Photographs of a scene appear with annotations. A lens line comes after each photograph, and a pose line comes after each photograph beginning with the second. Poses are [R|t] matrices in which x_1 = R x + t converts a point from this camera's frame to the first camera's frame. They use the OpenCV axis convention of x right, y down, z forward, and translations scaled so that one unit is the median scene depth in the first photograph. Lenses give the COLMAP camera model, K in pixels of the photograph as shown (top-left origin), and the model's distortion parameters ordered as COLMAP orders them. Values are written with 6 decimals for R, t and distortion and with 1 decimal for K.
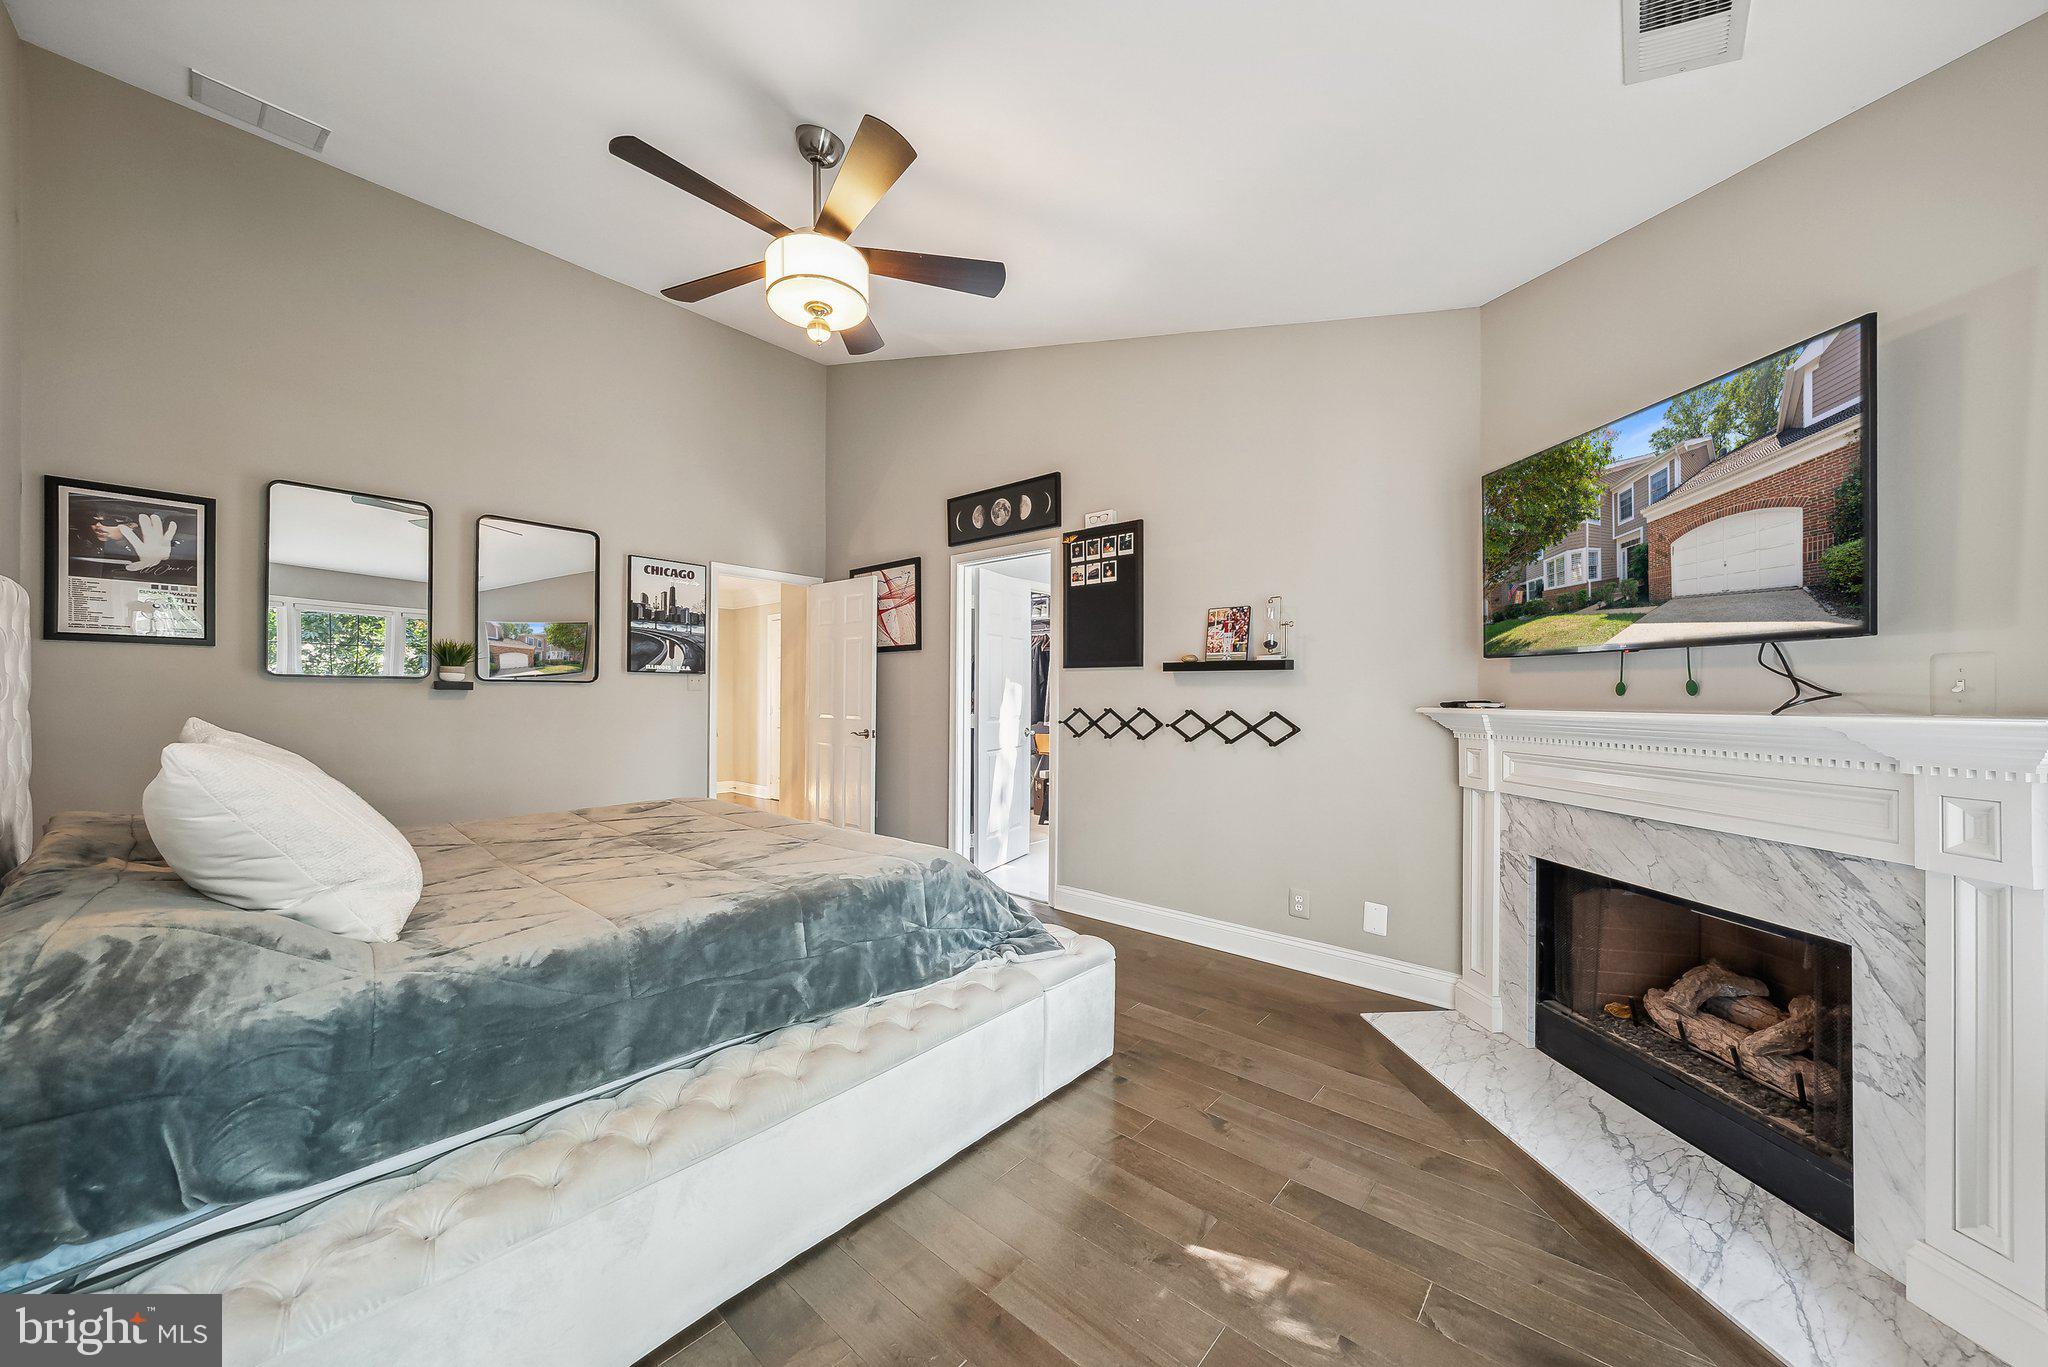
lens RADIAL K [[702.0, 0, 1016.4], [0, 702.0, 697.2], [0, 0, 1]] dist [-0.000822, -0.000335]
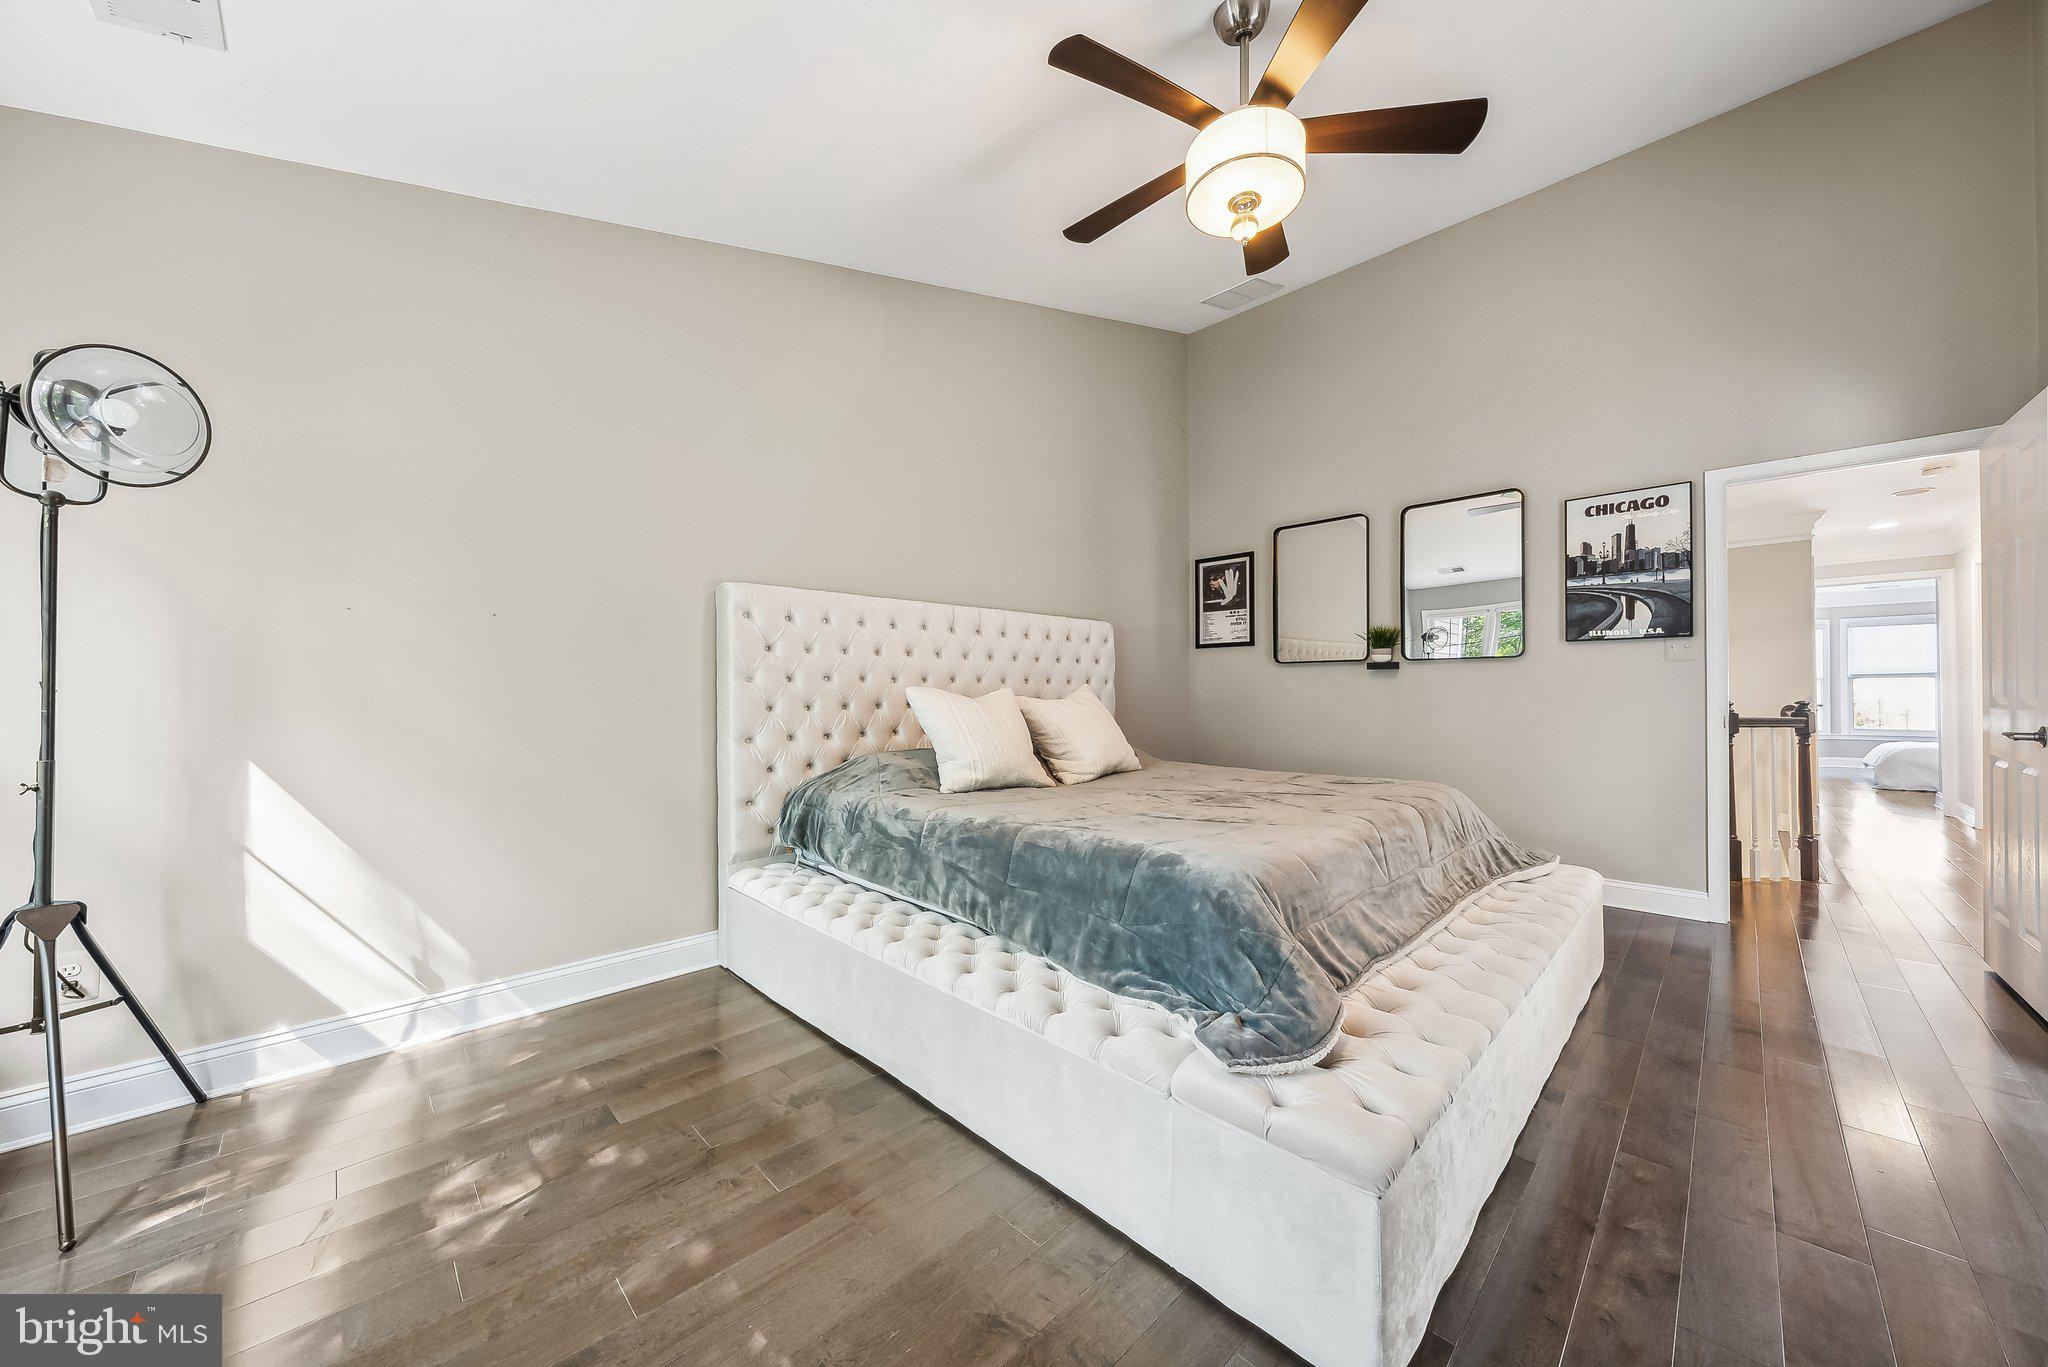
lens RADIAL K [[702.0, 0, 1015.6], [0, 702.0, 683.4], [0, 0, 1]] dist [-0.000822, -0.000335]
pose [[-0.036903, -0.022388, -0.999068, 0.293123], [0.000239, 0.999749, -0.022413, 0.031095], [0.999319, -0.001066, -0.036888, 0.379395]]
